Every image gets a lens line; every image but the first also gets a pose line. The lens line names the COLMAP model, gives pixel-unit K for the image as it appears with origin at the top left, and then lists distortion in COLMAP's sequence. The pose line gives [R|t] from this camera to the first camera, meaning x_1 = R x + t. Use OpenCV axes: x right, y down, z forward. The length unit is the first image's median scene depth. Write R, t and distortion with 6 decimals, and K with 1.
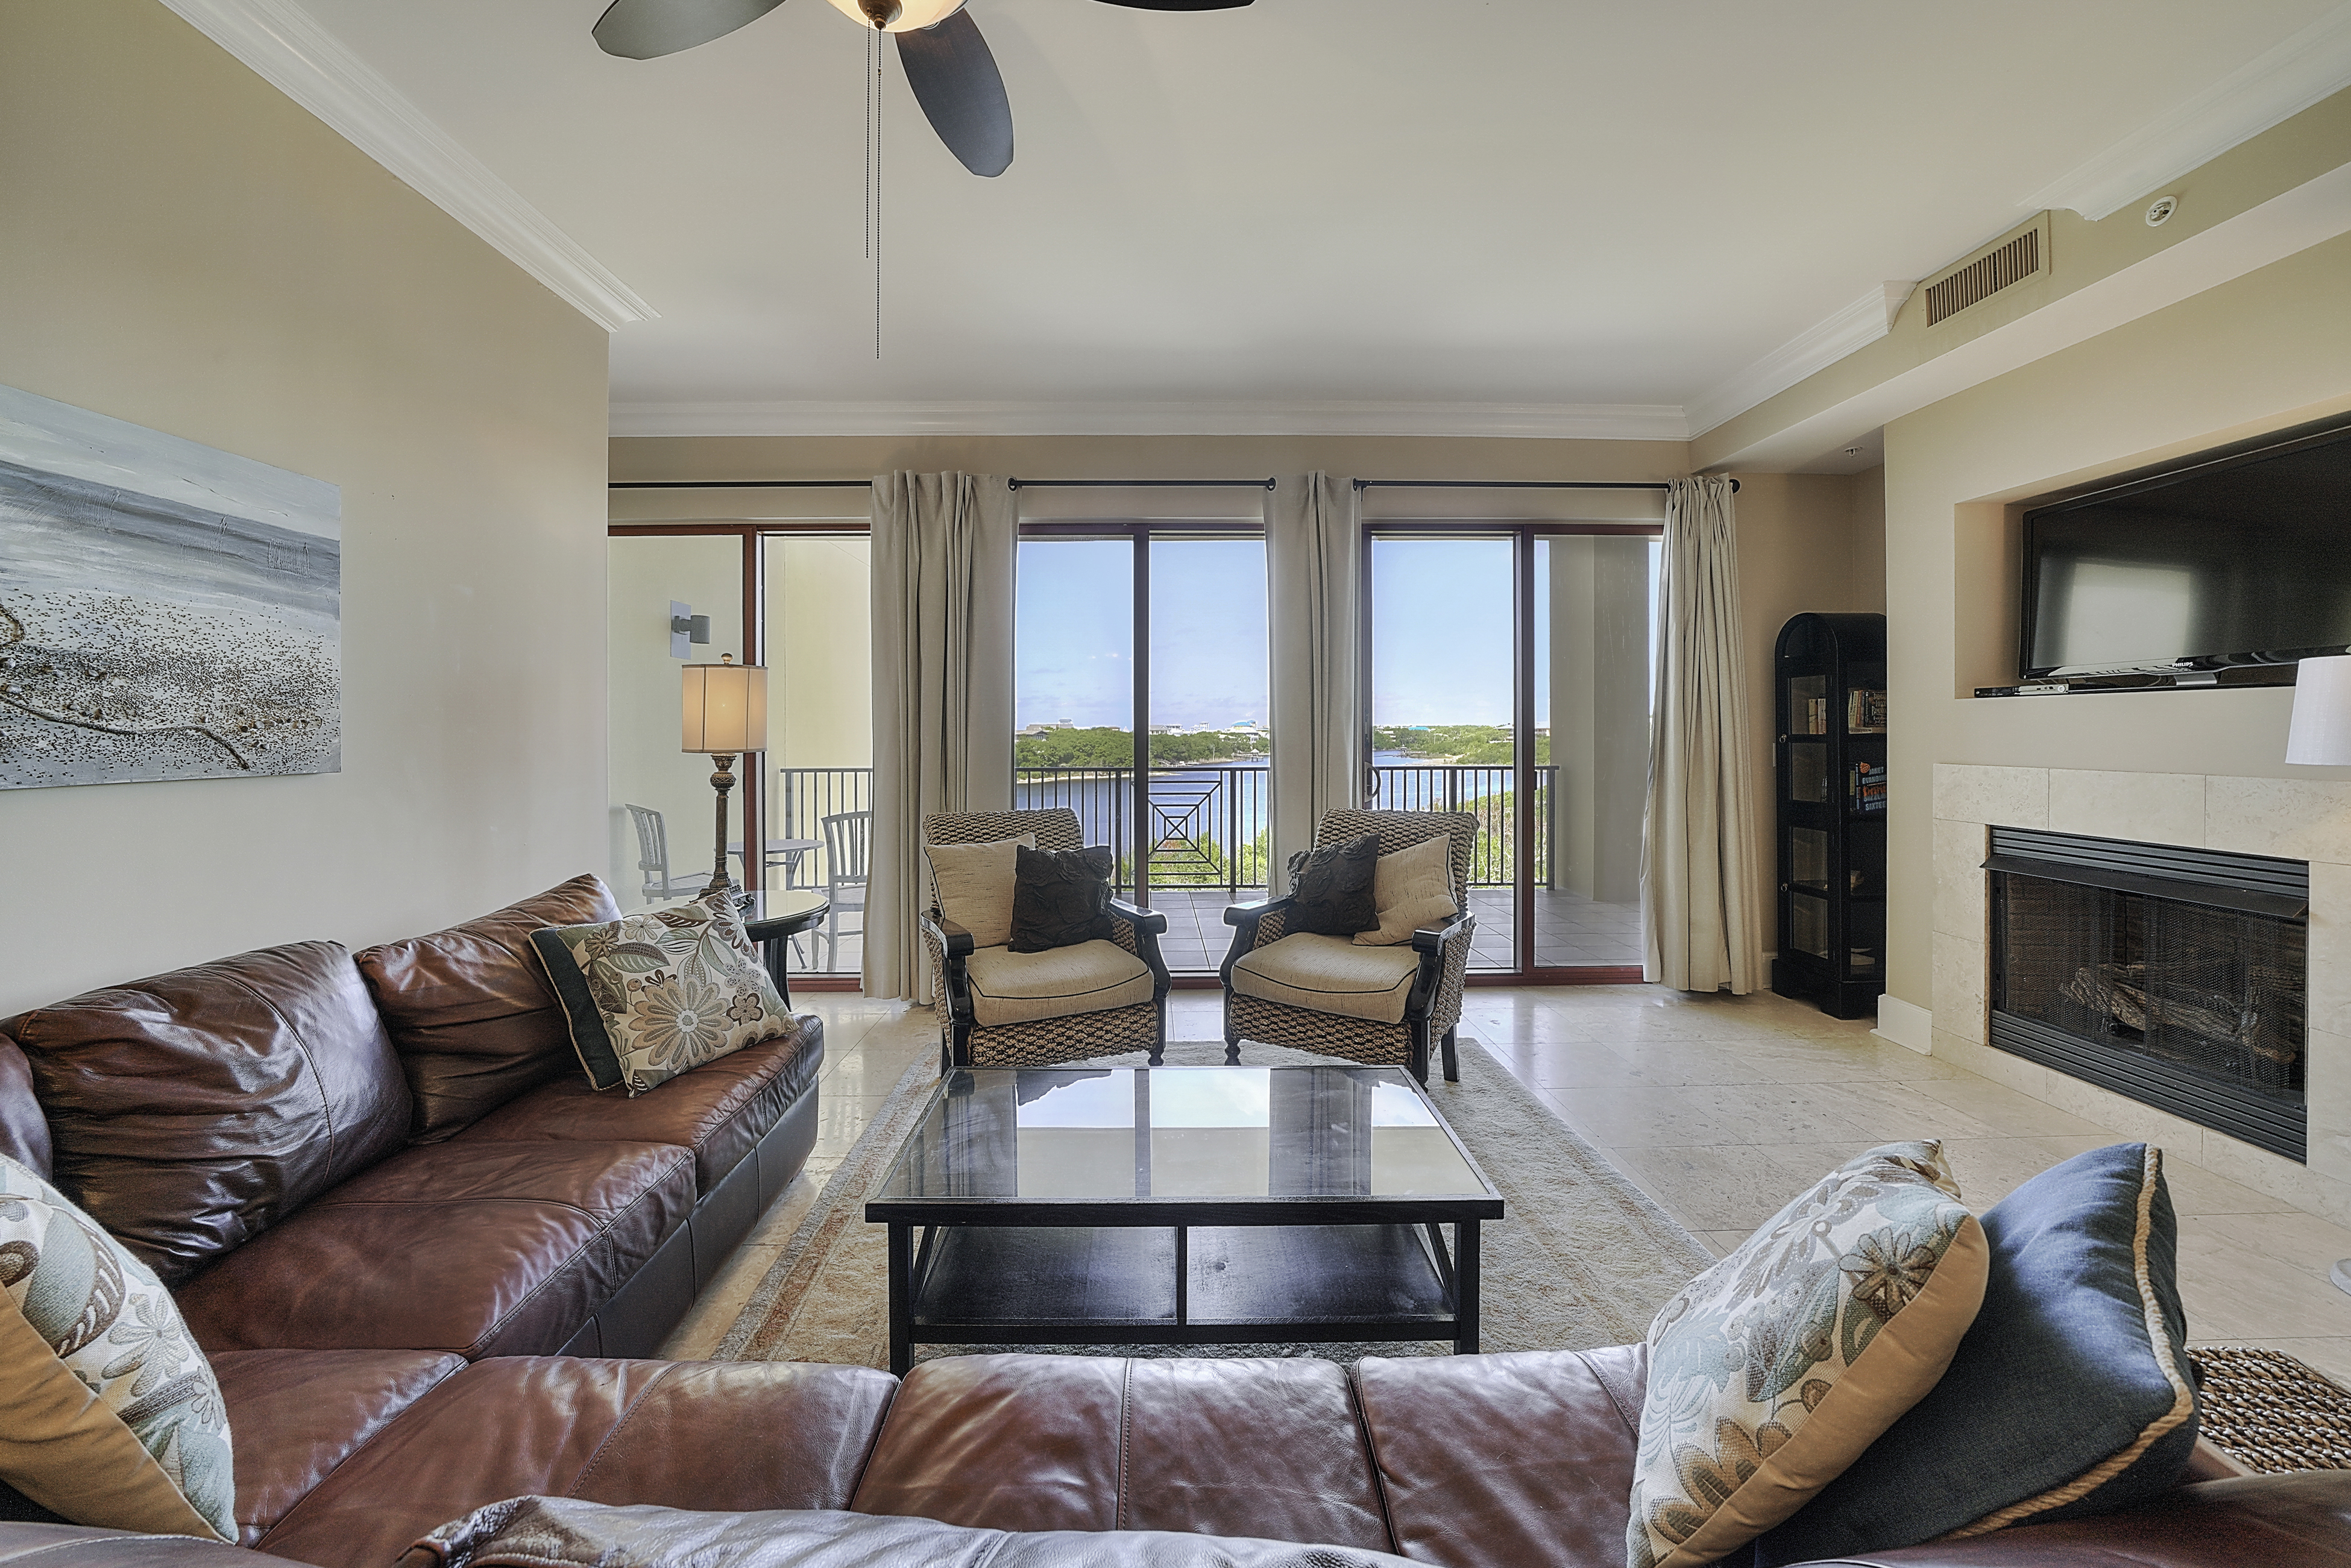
lens RADIAL K [[838.7, 0, 1187.9], [0, 838.7, 741.1], [0, 0, 1]] dist [-0.001263, -0.000110]
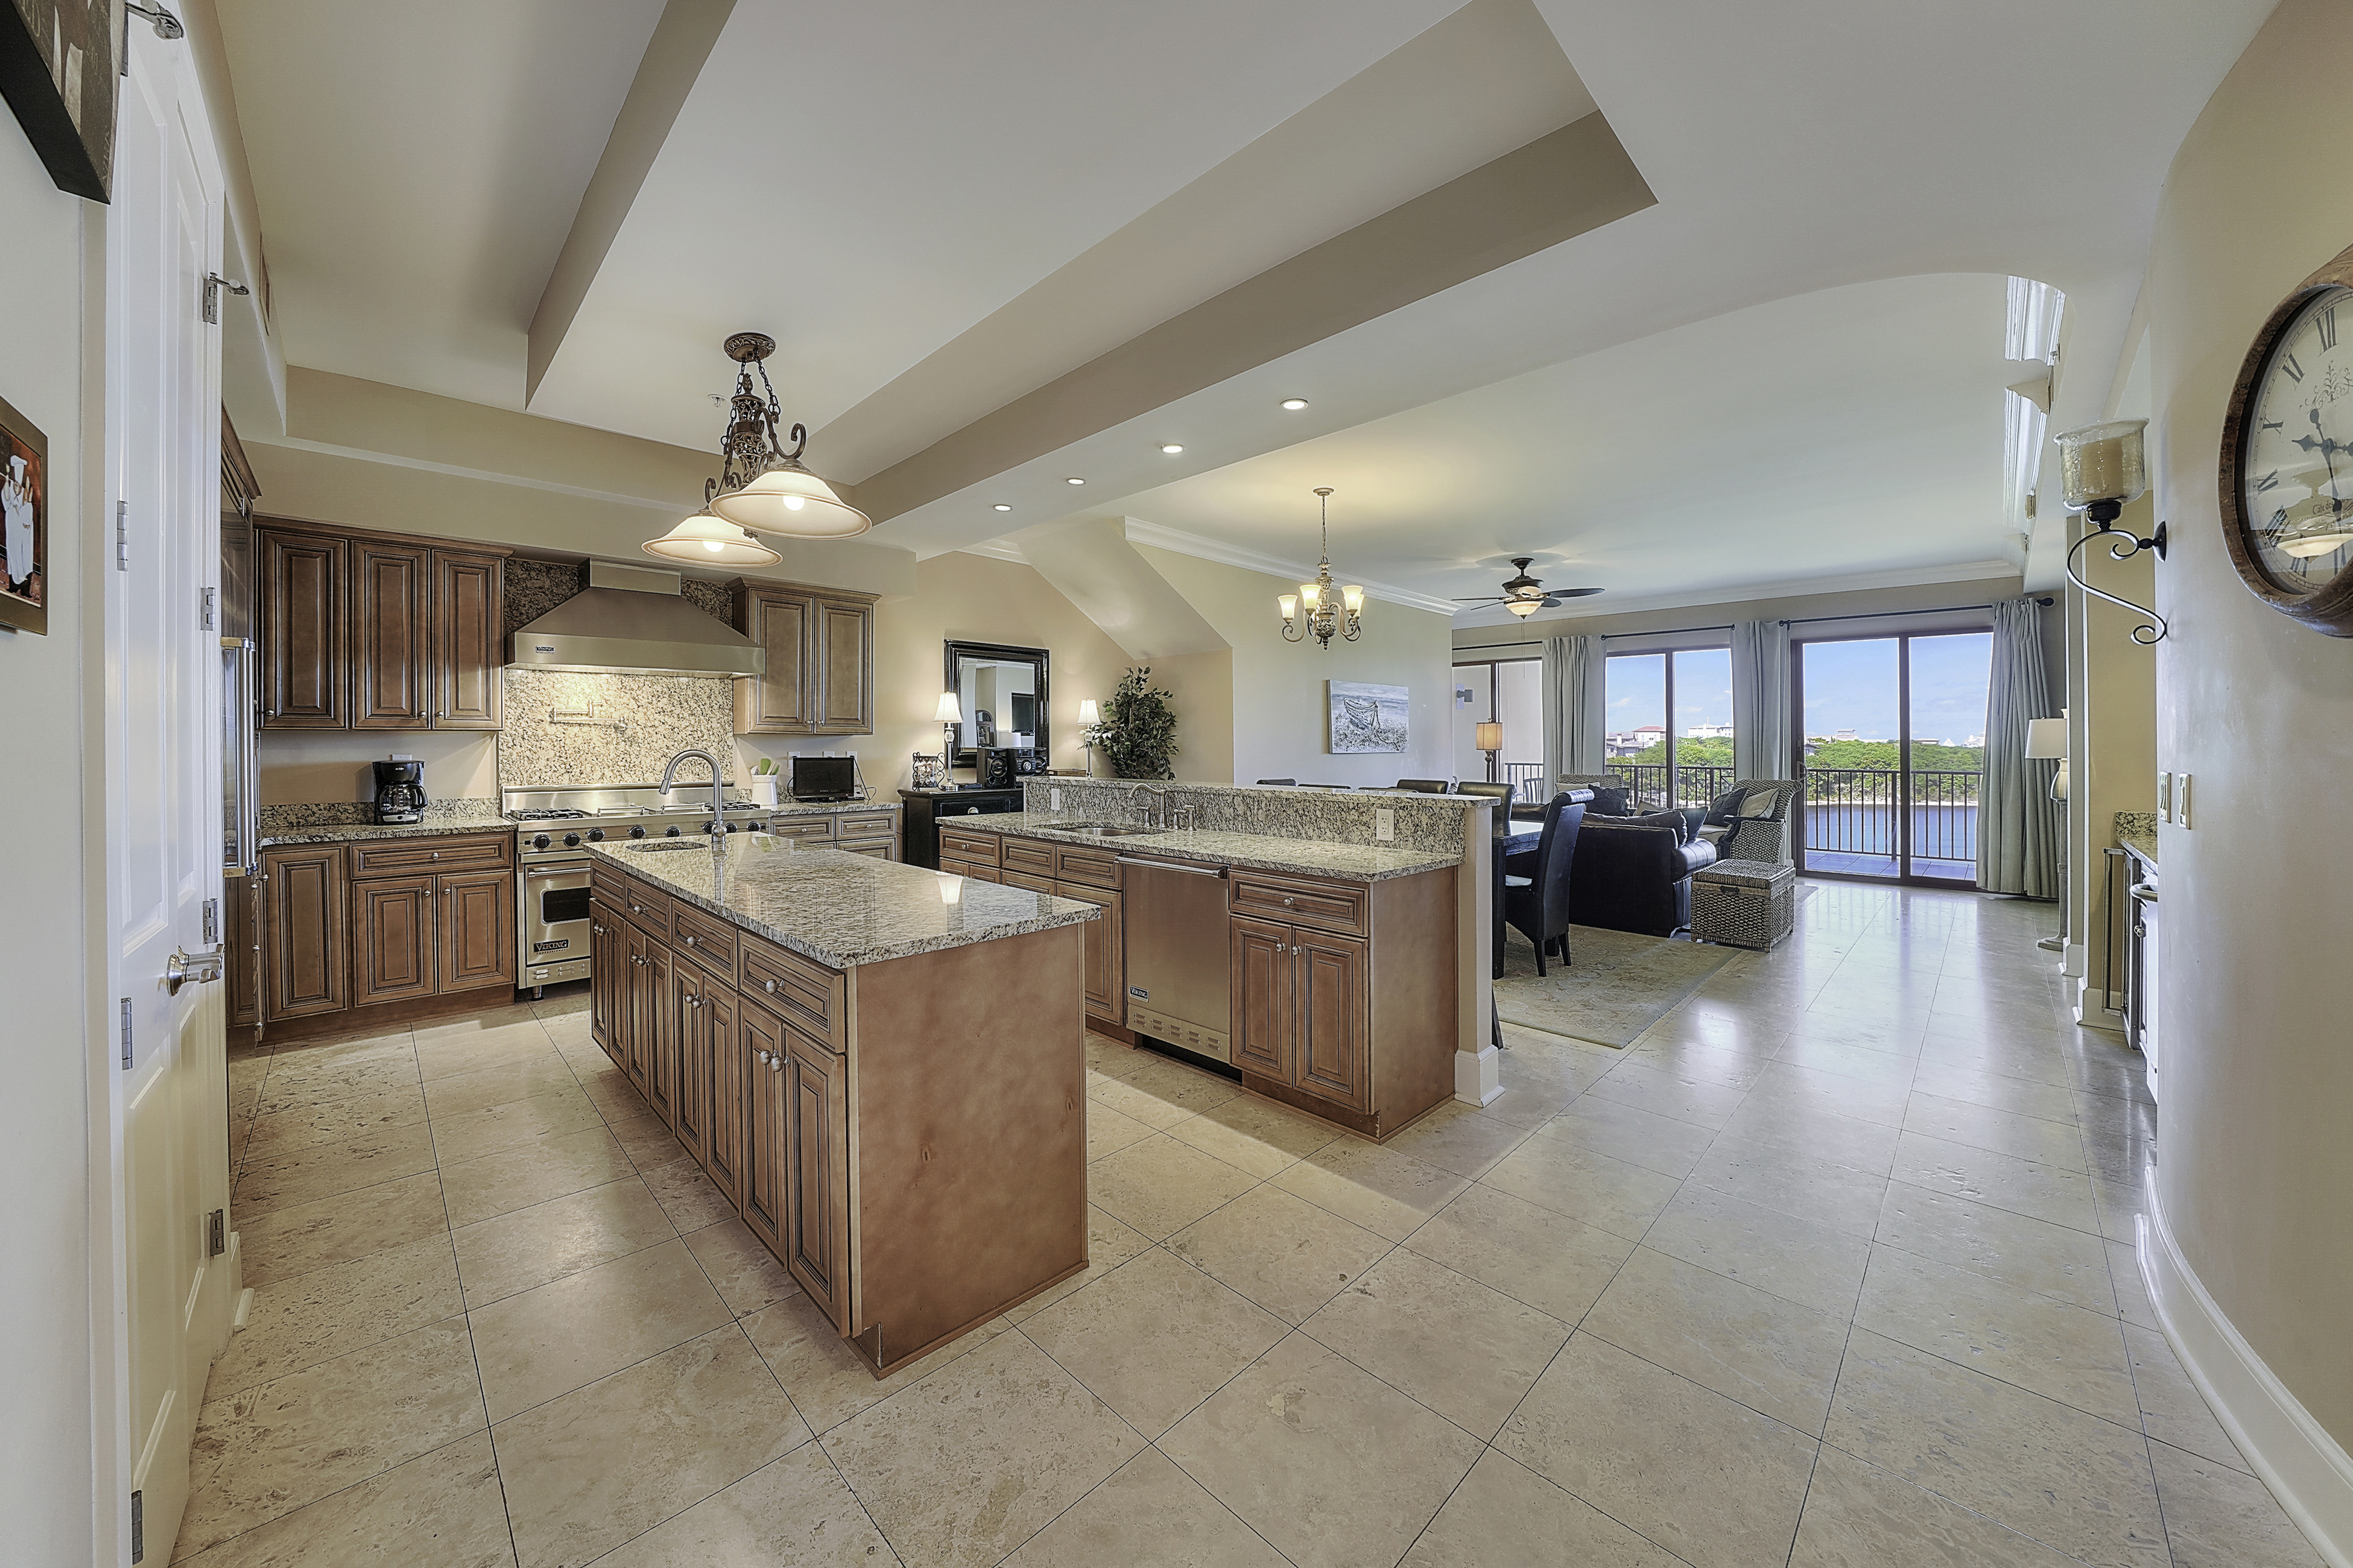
lens RADIAL K [[839.3, 0, 1188.9], [0, 839.3, 741.1], [0, 0, 1]] dist [-0.001263, -0.000110]
pose [[0.693570, 0.004566, -0.720375, 0.667040], [-0.013775, 0.999881, -0.006925, 0.011962], [0.720257, 0.014727, 0.693551, -1.426104]]
